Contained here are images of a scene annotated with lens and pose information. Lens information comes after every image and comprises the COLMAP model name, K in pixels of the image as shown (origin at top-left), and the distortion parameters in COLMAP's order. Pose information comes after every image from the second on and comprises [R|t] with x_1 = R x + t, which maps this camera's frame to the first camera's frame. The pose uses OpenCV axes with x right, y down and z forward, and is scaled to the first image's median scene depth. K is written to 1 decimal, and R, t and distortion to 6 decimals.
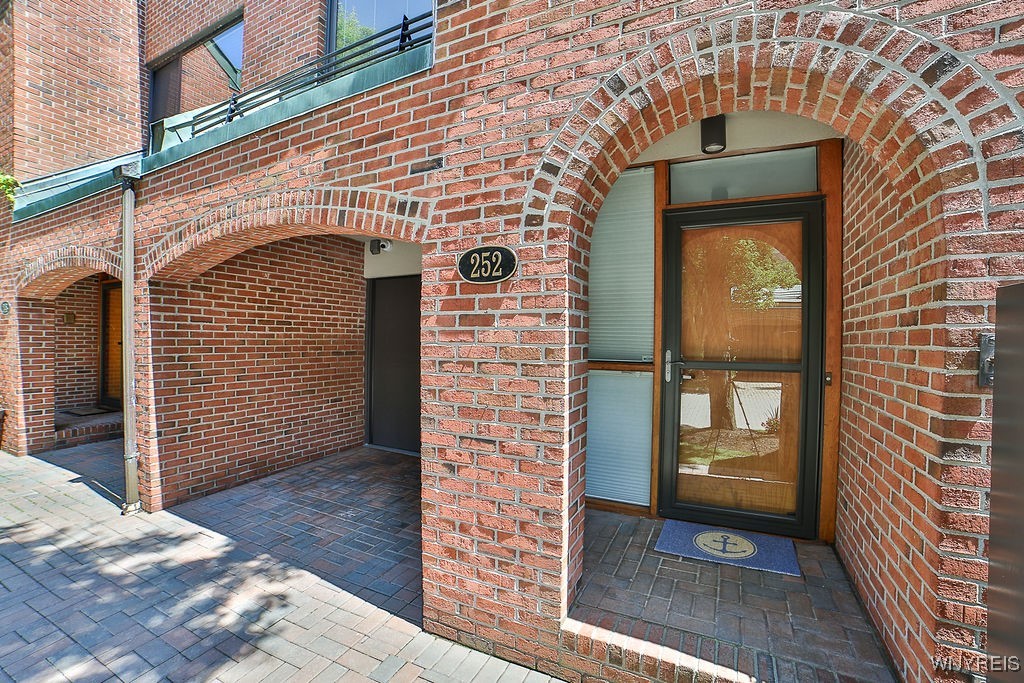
lens RADIAL K [[426.9, 0, 508.2], [0, 426.9, 346.0], [0, 0, 1]] dist [-0.100182, 0.039830]
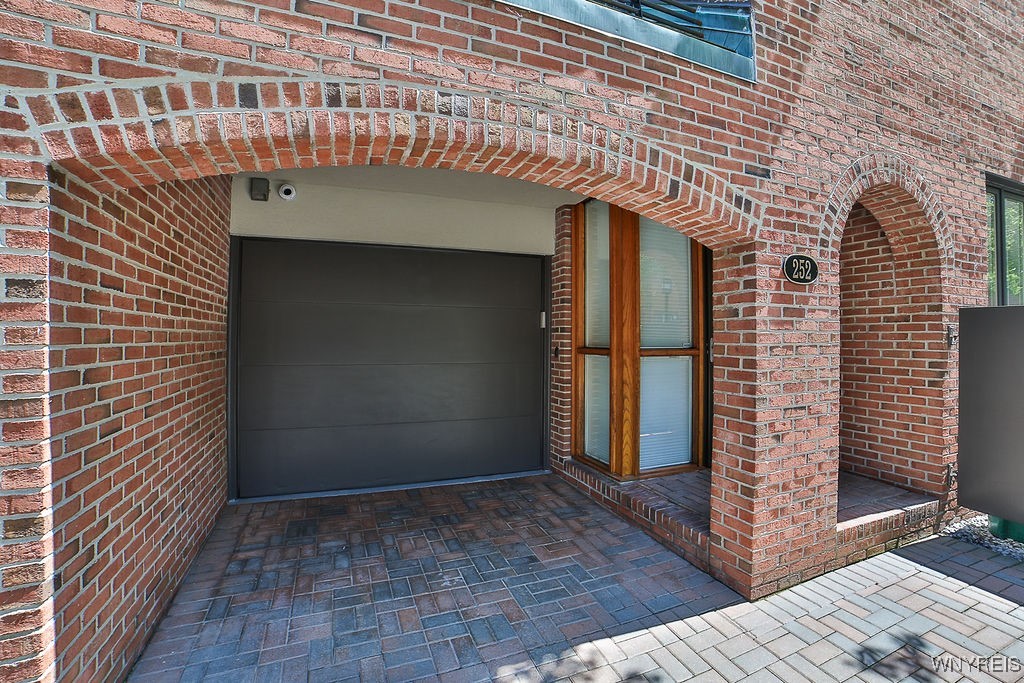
lens RADIAL K [[446.6, 0, 512.0], [0, 446.6, 341.5], [0, 0, 1]] dist [-0.097882, 0.038656]
pose [[0.667284, -0.008741, 0.744752, -1.521682], [0.021947, 0.999728, -0.007931, 0.015967], [-0.744480, 0.021638, 0.667294, 0.753107]]
